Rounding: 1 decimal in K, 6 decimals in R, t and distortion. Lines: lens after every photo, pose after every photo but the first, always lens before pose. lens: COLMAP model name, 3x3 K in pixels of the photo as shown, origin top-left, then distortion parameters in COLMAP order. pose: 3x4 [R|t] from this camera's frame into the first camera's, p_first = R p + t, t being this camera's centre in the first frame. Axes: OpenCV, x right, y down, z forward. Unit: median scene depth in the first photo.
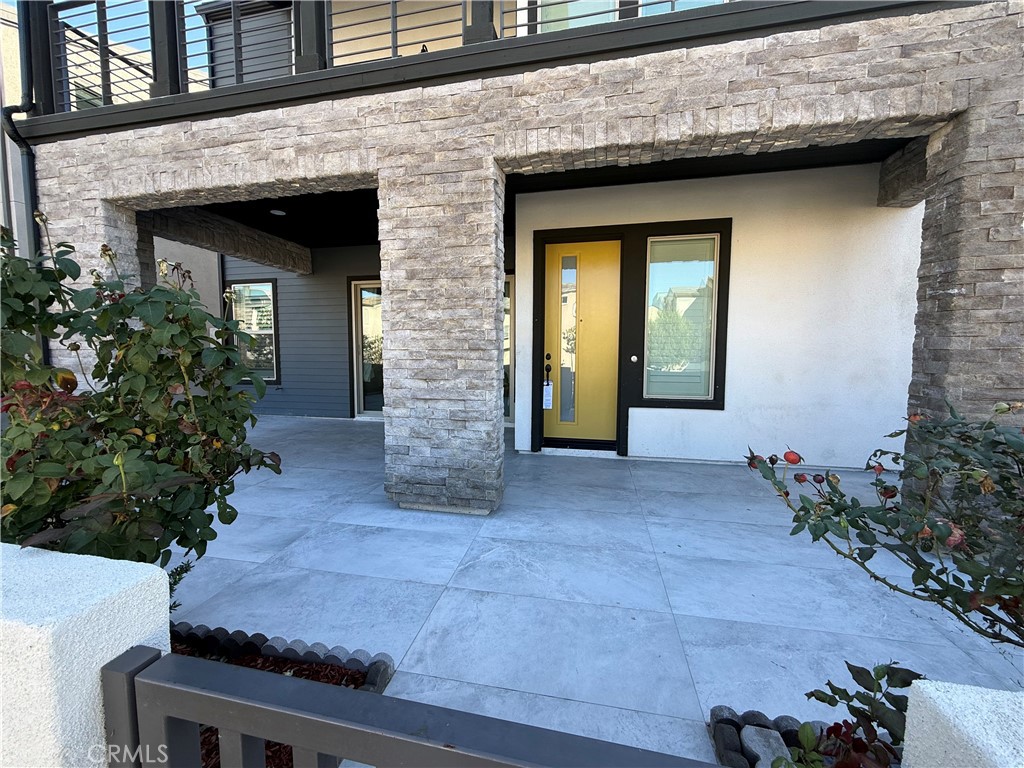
lens RADIAL K [[405.6, 0, 507.7], [0, 405.6, 381.2], [0, 0, 1]] dist [-0.001378, 0.000798]
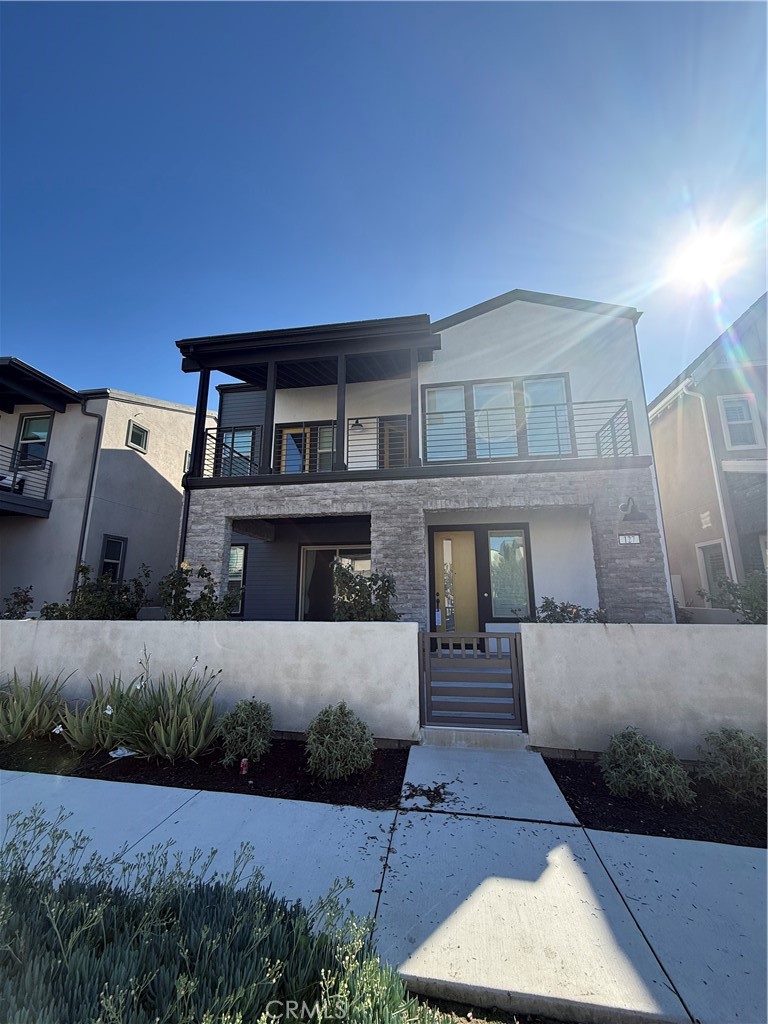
lens RADIAL K [[405.6, 0, 383.3], [0, 405.6, 508.0], [0, 0, 1]] dist [-0.001378, 0.000798]
pose [[0.998109, 0.008115, 0.060932, -0.390161], [0.009263, 0.960074, -0.279593, 0.110777], [-0.060768, 0.279629, 0.958183, -1.226154]]
